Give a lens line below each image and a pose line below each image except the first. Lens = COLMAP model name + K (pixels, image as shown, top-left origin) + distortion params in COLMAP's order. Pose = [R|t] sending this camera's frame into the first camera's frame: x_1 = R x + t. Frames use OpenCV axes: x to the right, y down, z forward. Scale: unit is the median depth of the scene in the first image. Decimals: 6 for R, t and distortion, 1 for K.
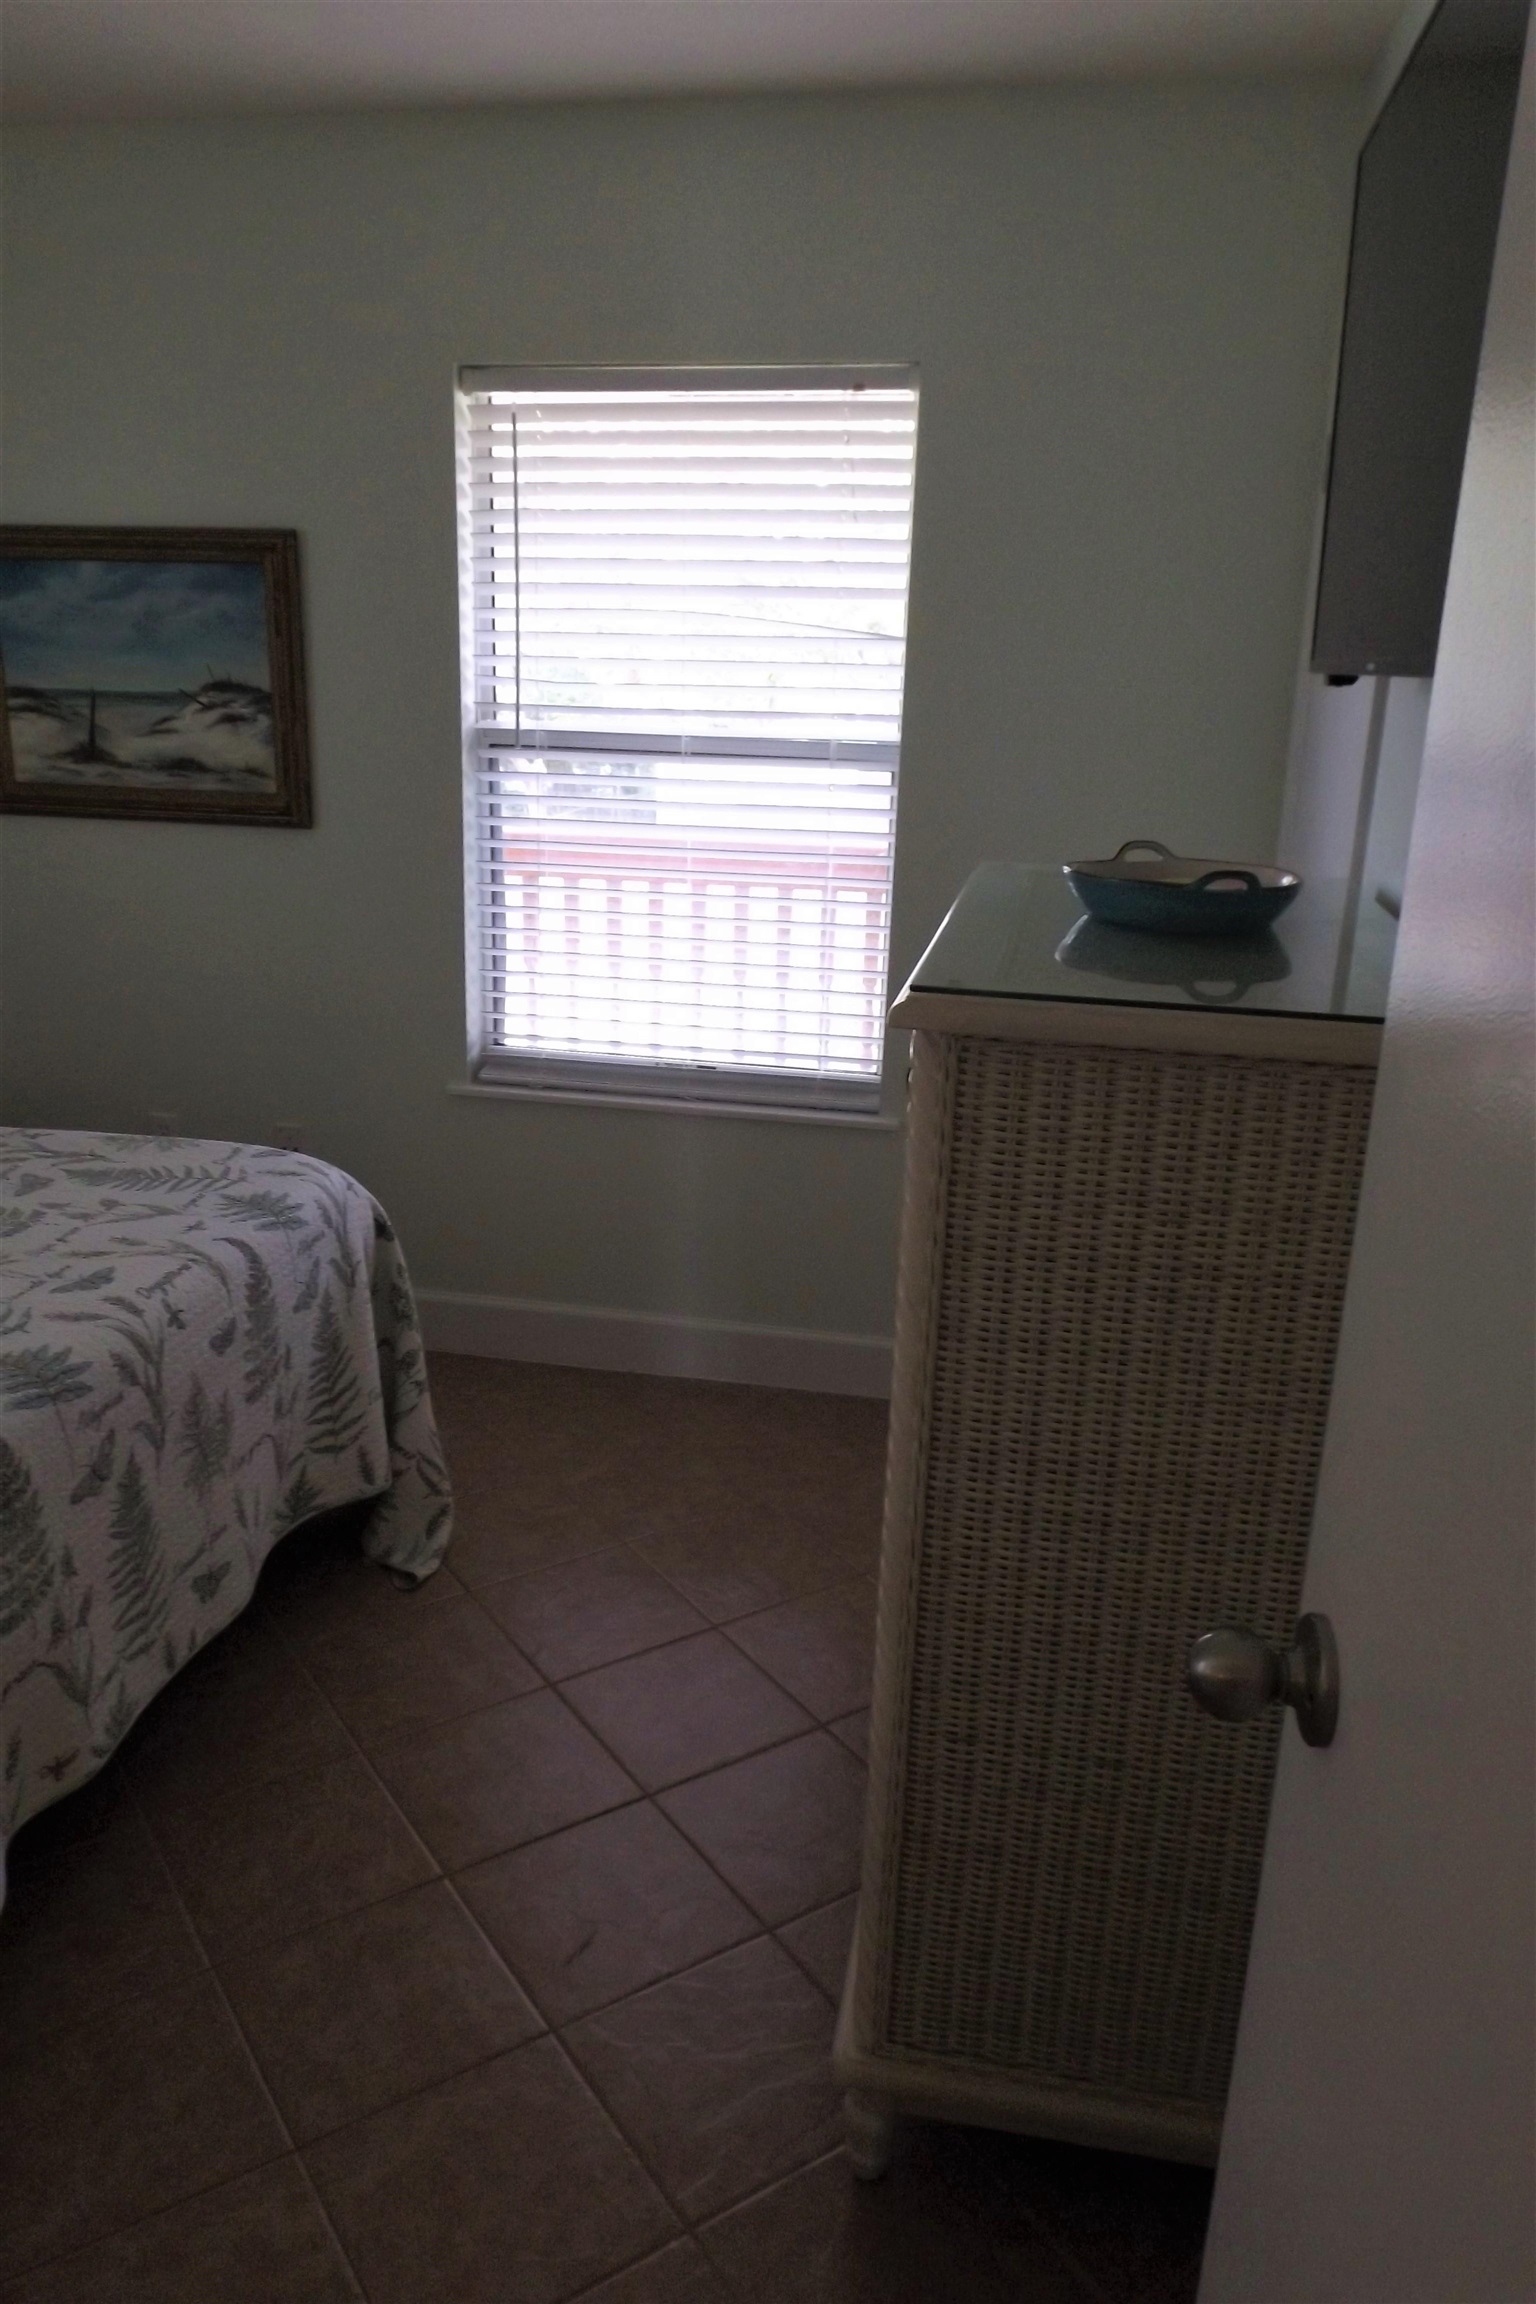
lens RADIAL K [[1646.6, 0, 769.3], [0, 1646.6, 1152.5], [0, 0, 1]] dist [-0.004759, -0.016204]
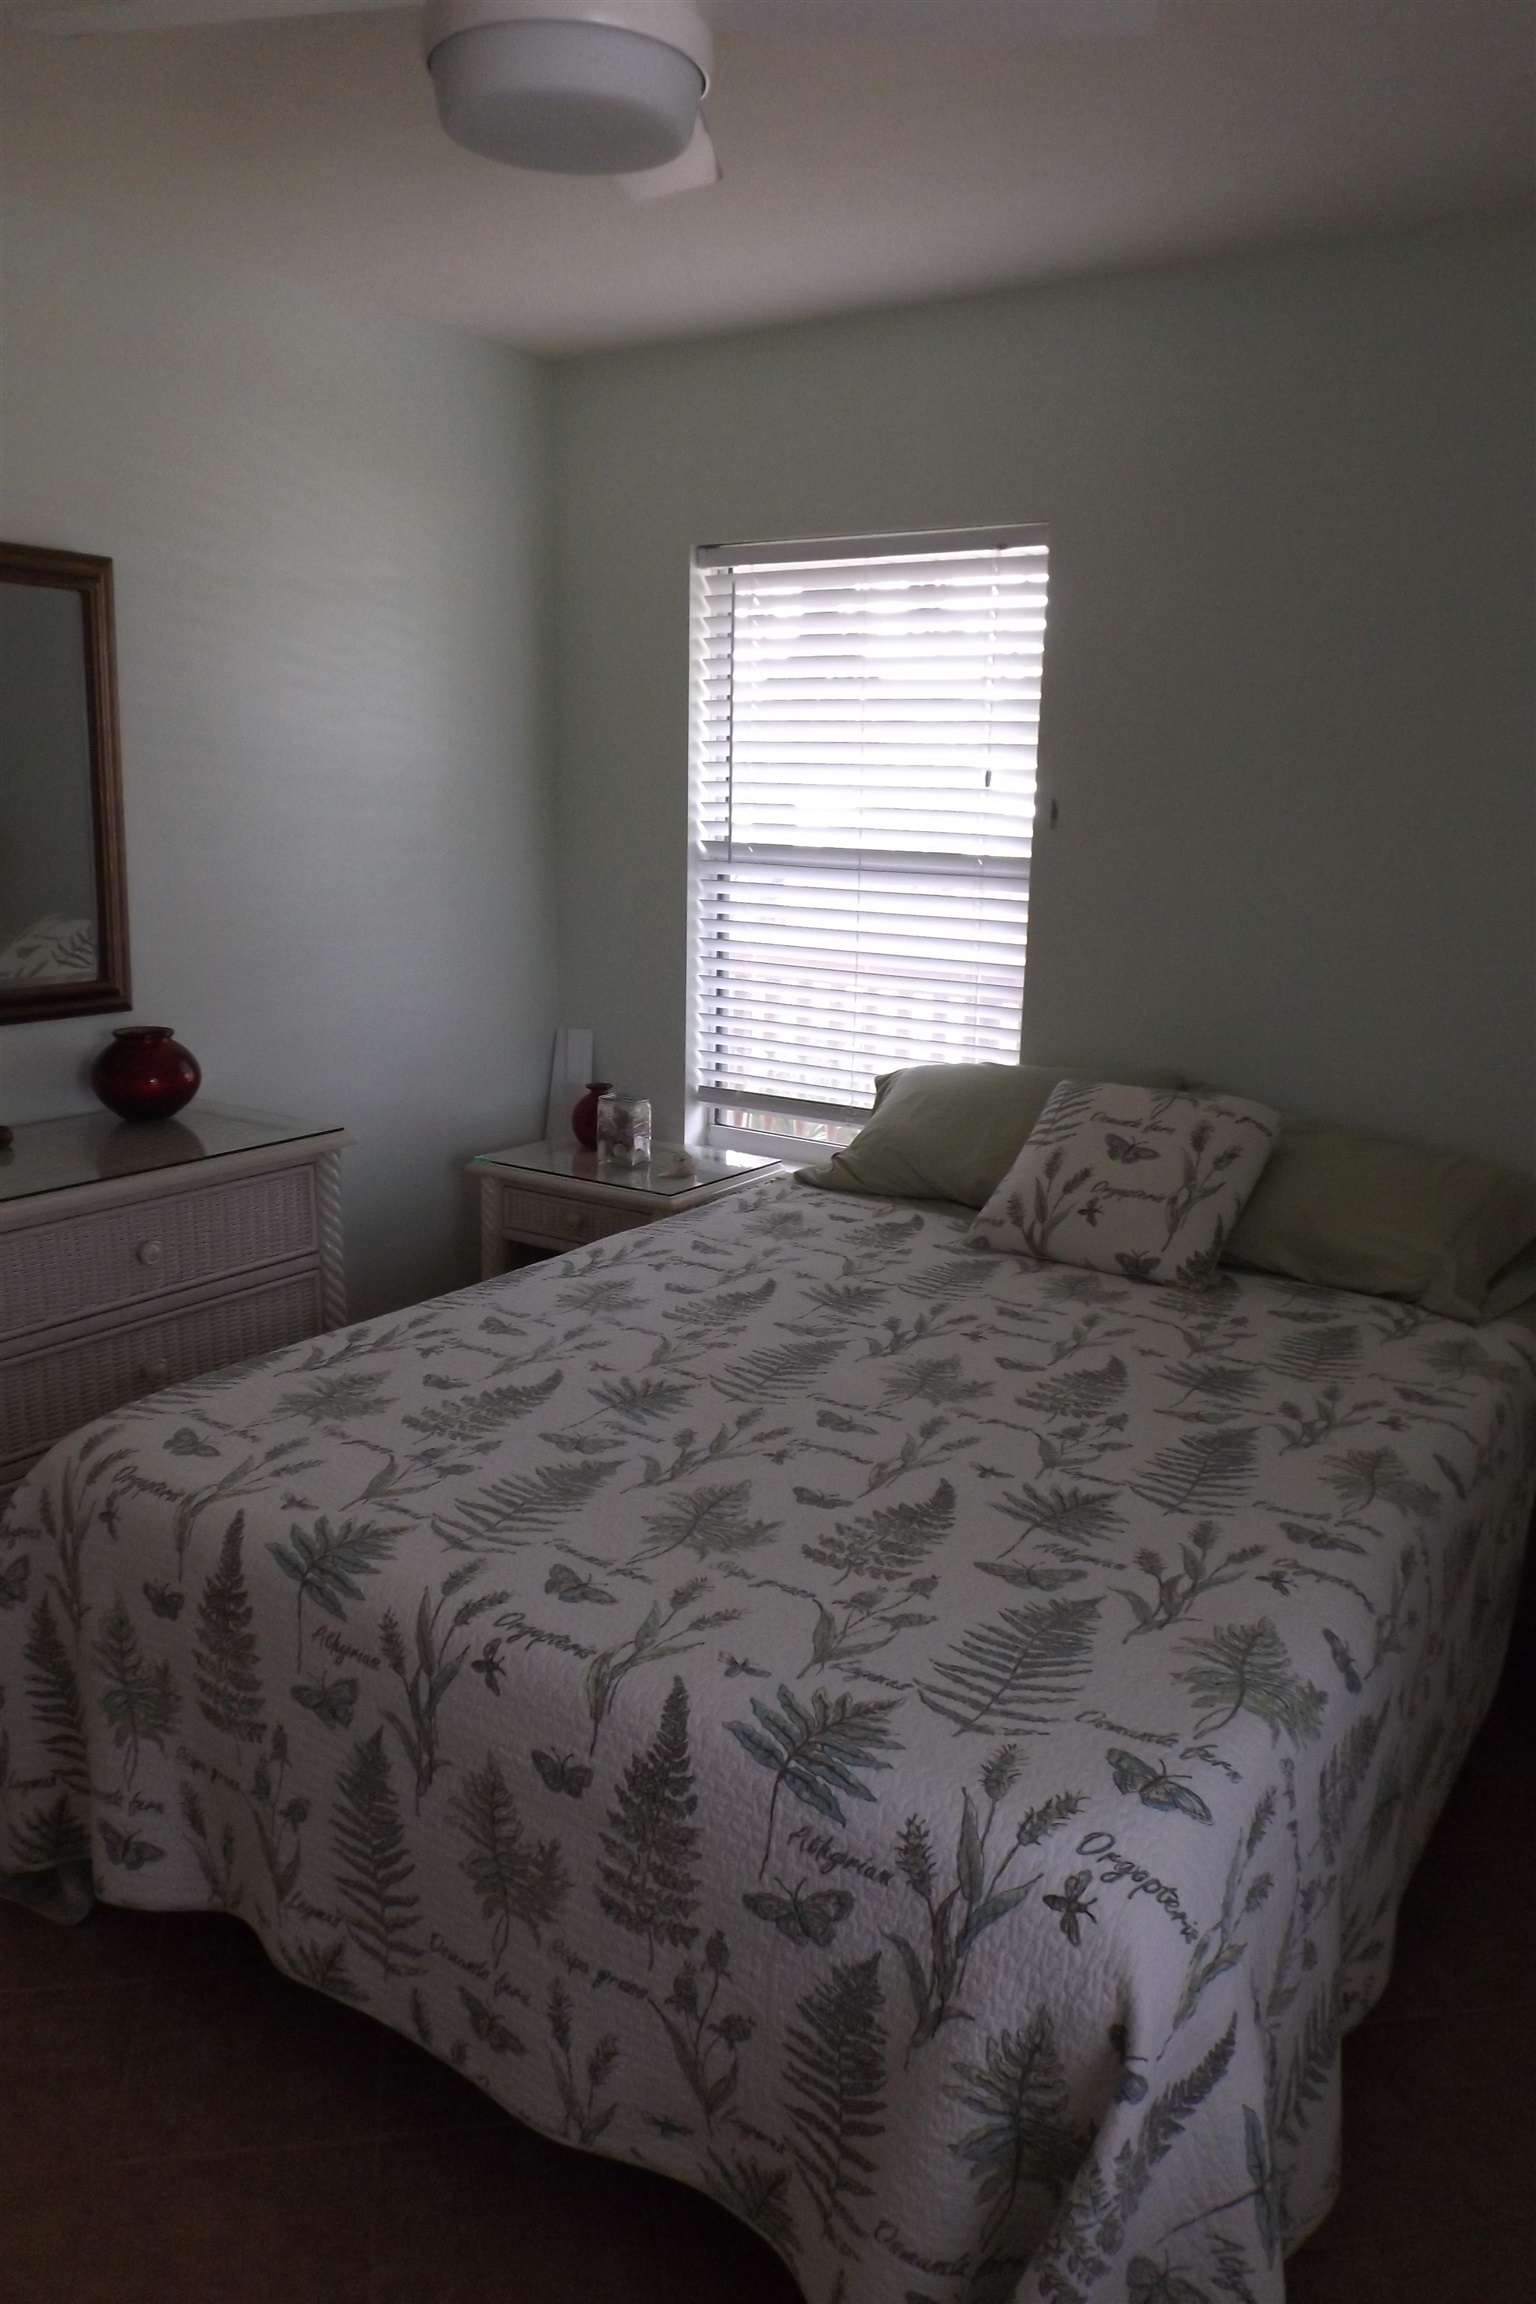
lens RADIAL K [[1646.6, 0, 771.3], [0, 1646.6, 1152.0], [0, 0, 1]] dist [-0.004759, -0.016204]
pose [[-0.343056, 0.193908, -0.919082, 0.214866], [-0.337477, 0.887685, 0.313250, -0.345872], [0.876597, 0.417631, -0.239086, 1.059842]]
